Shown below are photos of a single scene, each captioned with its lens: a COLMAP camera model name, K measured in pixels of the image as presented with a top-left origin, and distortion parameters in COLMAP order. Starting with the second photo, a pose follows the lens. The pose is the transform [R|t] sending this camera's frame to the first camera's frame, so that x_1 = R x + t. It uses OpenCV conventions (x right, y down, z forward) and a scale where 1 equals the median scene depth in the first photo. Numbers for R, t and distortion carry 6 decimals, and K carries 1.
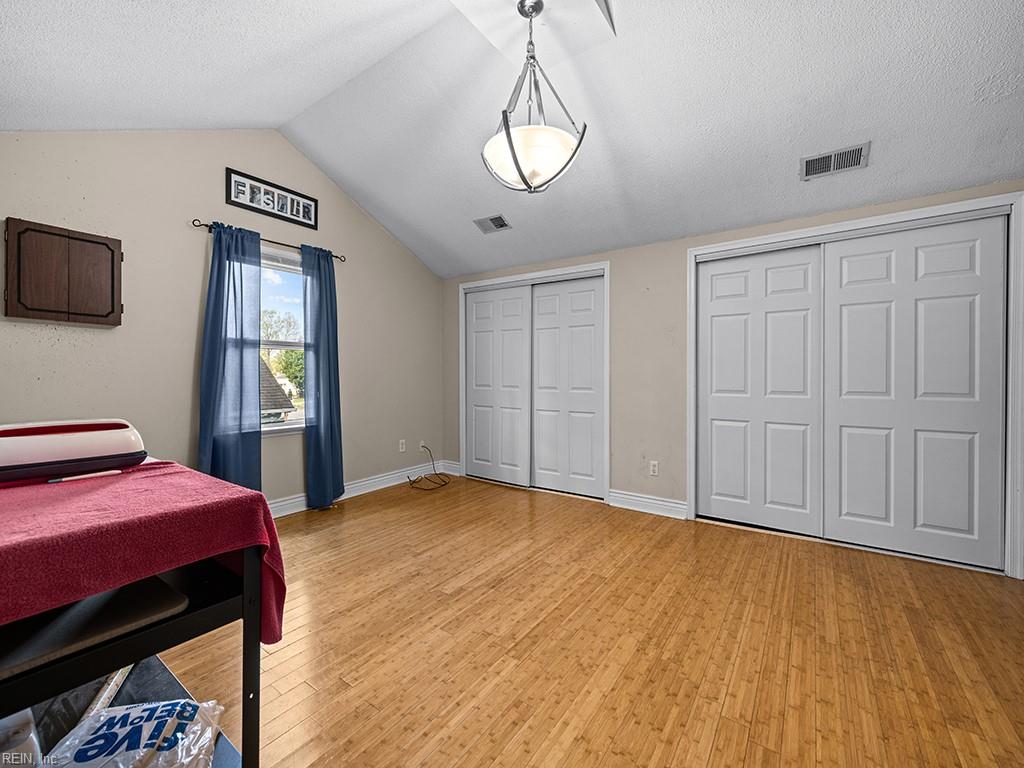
lens RADIAL K [[424.1, 0, 510.5], [0, 424.1, 372.9], [0, 0, 1]] dist [0.001601, 0.000178]
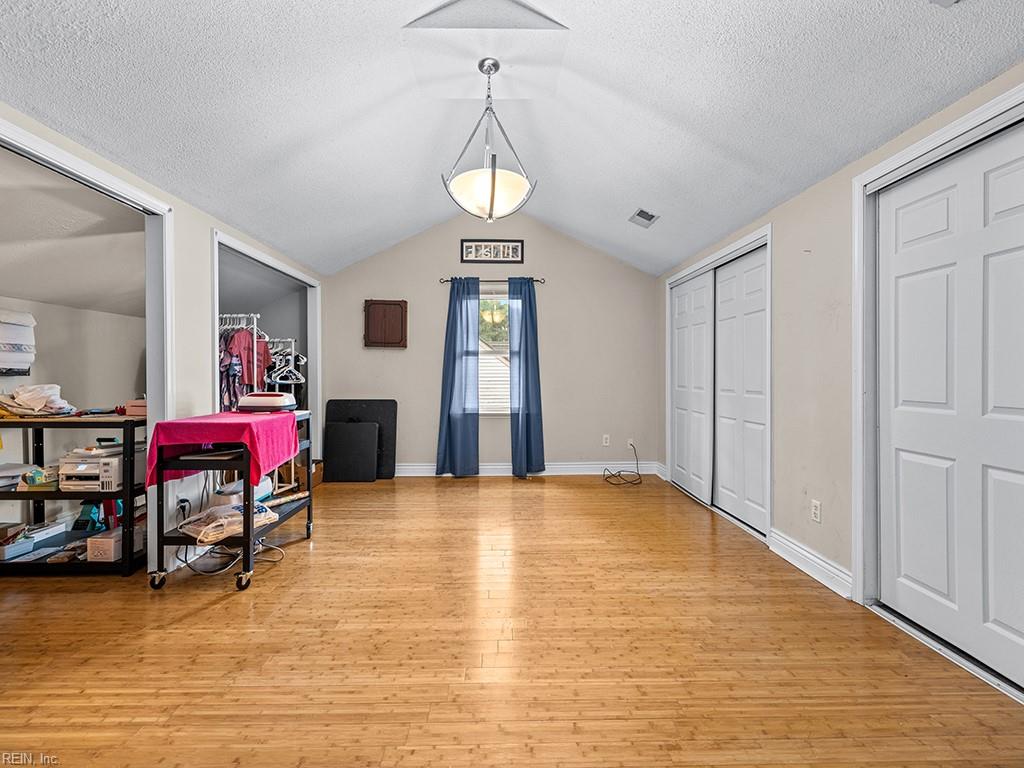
lens RADIAL K [[428.7, 0, 507.1], [0, 428.7, 372.1], [0, 0, 1]] dist [0.002595, 0.000685]
pose [[0.599224, -0.003844, -0.800572, 0.625534], [0.002878, 0.999992, -0.002647, 0.000301], [0.800576, -0.000718, 0.599231, 0.191367]]
